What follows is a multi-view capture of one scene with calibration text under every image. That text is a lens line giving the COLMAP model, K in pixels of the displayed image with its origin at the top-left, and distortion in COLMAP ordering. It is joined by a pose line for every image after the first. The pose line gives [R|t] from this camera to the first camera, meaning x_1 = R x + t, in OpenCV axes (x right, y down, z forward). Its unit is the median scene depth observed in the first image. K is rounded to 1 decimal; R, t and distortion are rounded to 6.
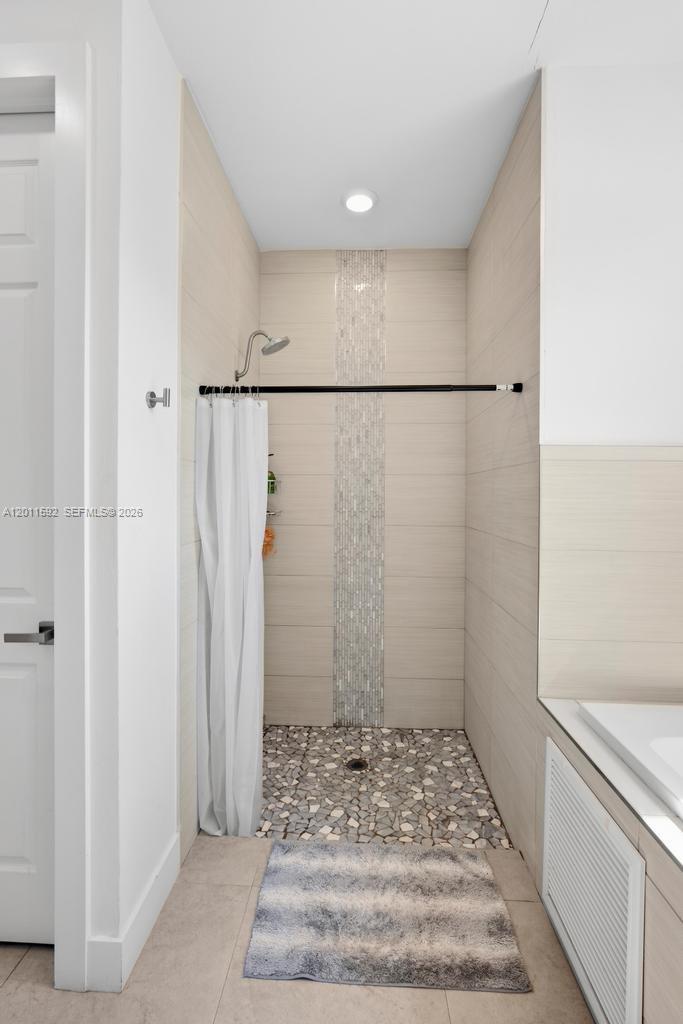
lens RADIAL K [[478.4, 0, 341.6], [0, 478.4, 493.6], [0, 0, 1]] dist [-0.001849, 0.001834]
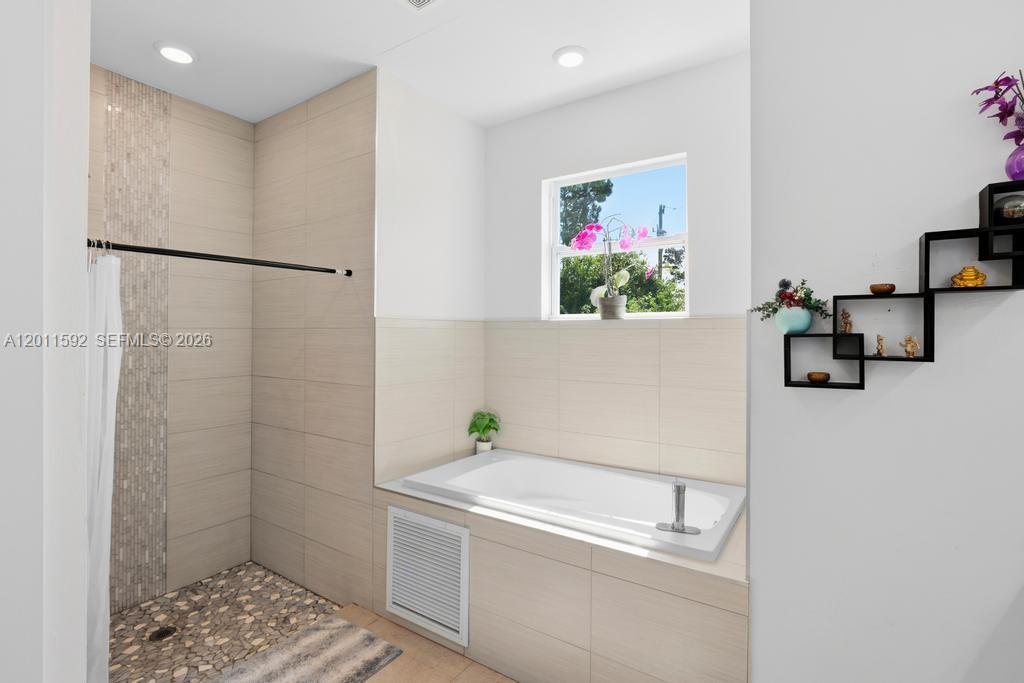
lens RADIAL K [[478.4, 0, 515.8], [0, 478.4, 332.4], [0, 0, 1]] dist [-0.001849, 0.001834]
pose [[0.518188, -0.006603, 0.855241, -0.417327], [0.000940, 0.999974, 0.007151, -0.042637], [-0.855266, -0.002902, 0.518181, -0.100171]]
